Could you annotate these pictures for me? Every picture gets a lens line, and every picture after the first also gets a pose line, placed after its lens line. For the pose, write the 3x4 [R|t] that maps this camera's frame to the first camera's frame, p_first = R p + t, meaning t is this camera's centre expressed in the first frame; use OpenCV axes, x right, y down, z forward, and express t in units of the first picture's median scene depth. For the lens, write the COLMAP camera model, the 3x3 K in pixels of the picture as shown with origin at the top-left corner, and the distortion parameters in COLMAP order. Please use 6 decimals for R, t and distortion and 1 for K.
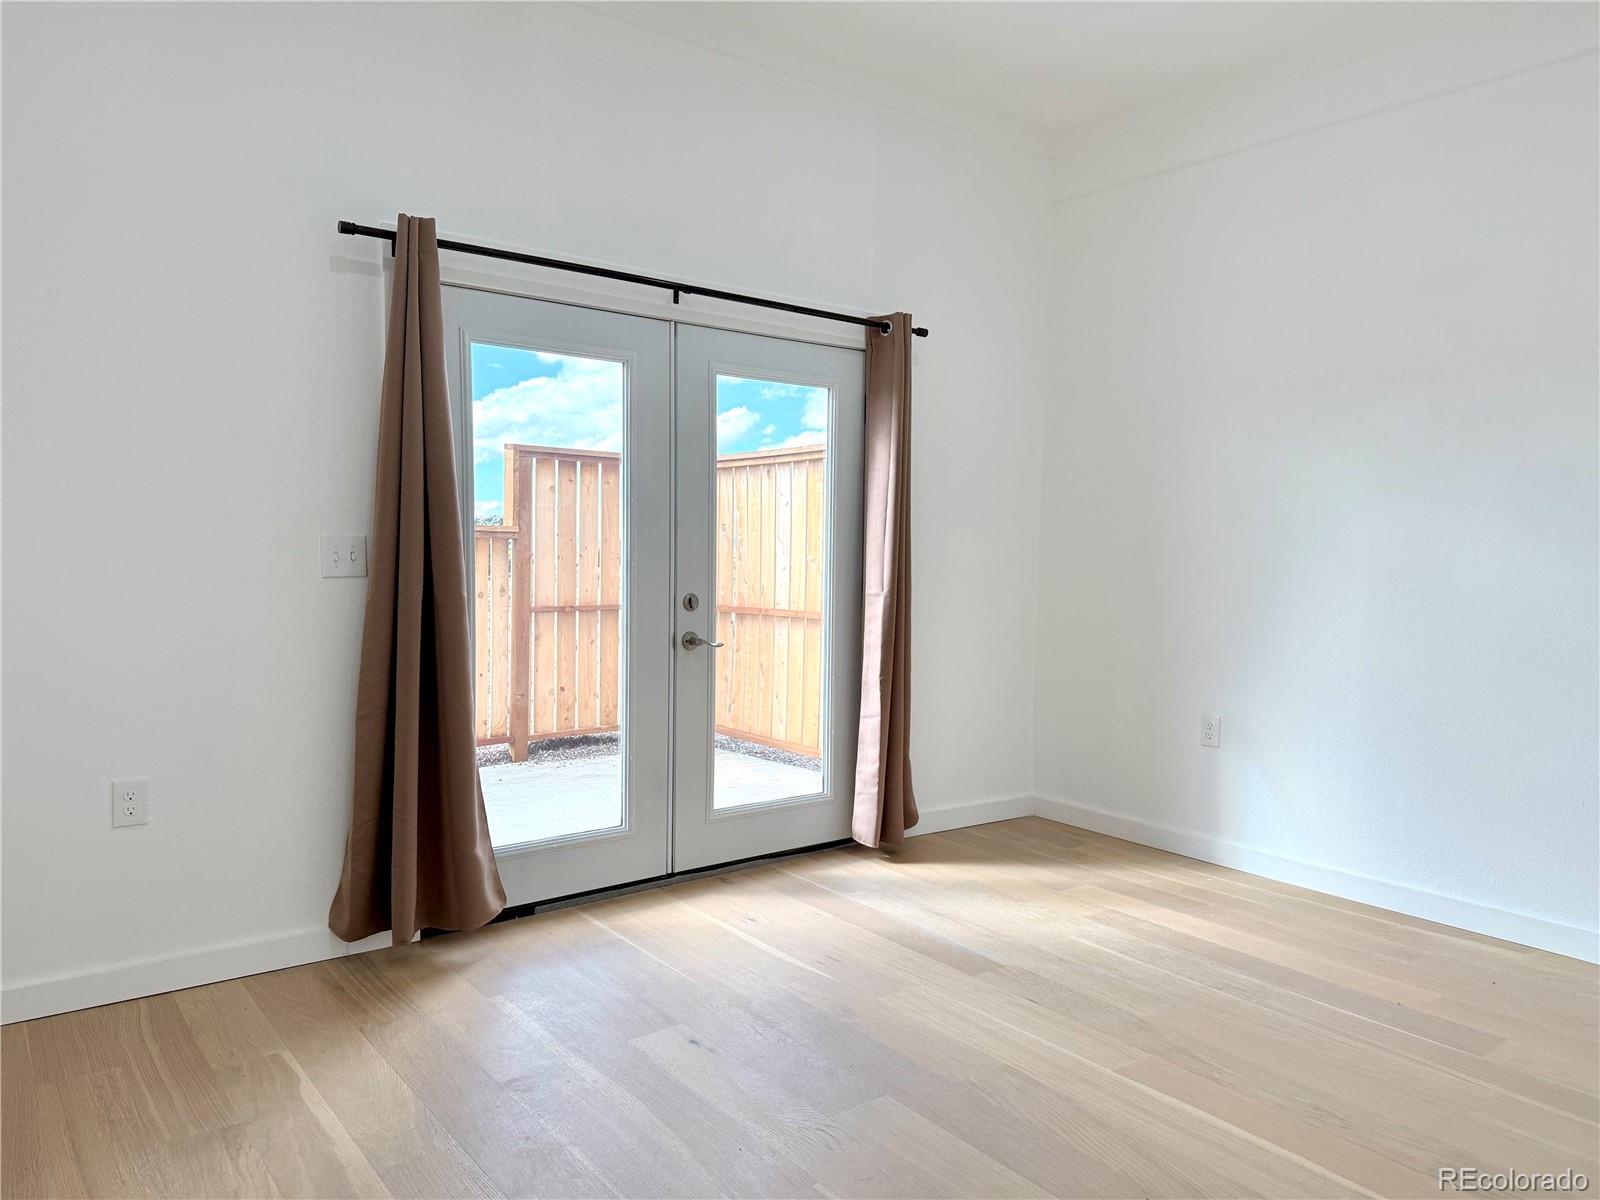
lens RADIAL K [[1164.5, 0, 800.0], [0, 1164.5, 600.0], [0, 0, 1]] dist [0.001999, -0.000392]
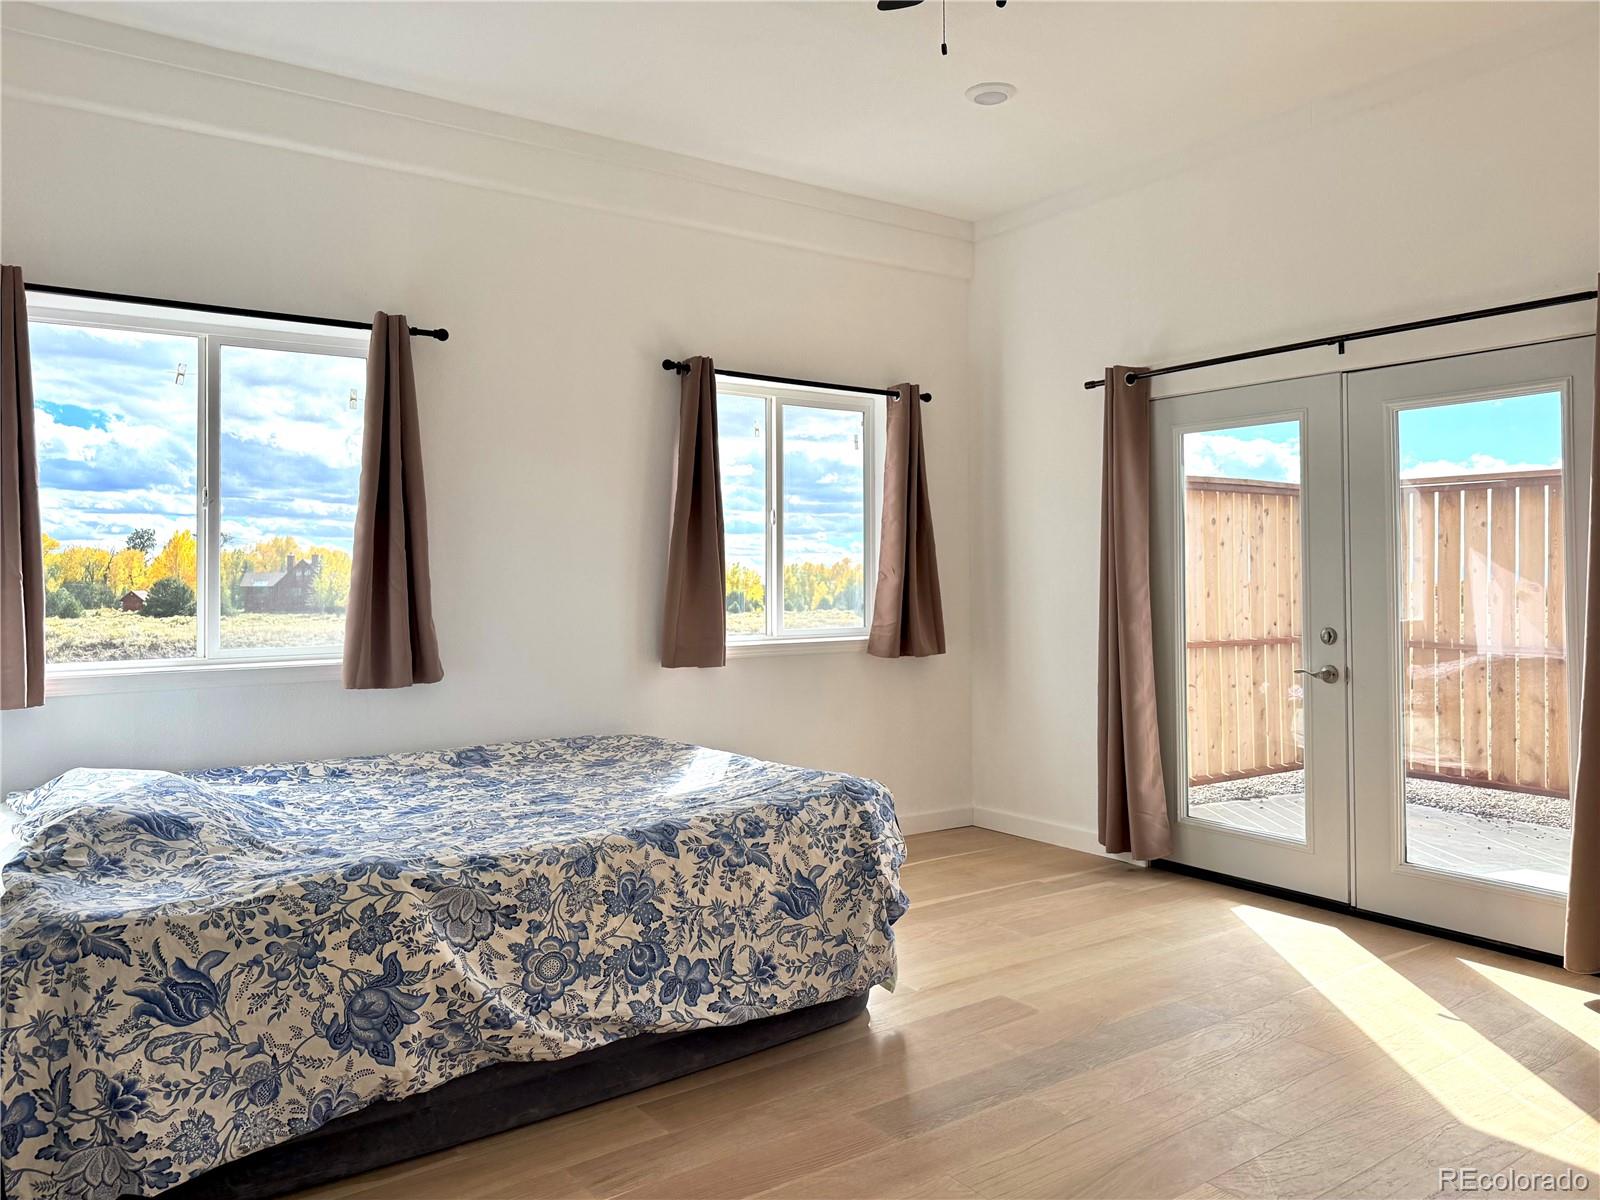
lens RADIAL K [[1164.5, 0, 800.0], [0, 1164.5, 600.0], [0, 0, 1]] dist [0.001999, -0.000392]
pose [[-0.018942, 0.004380, -0.999811, 0.982271], [-0.012221, 0.999915, 0.004612, -0.030248], [0.999746, 0.012306, -0.018887, 0.543374]]
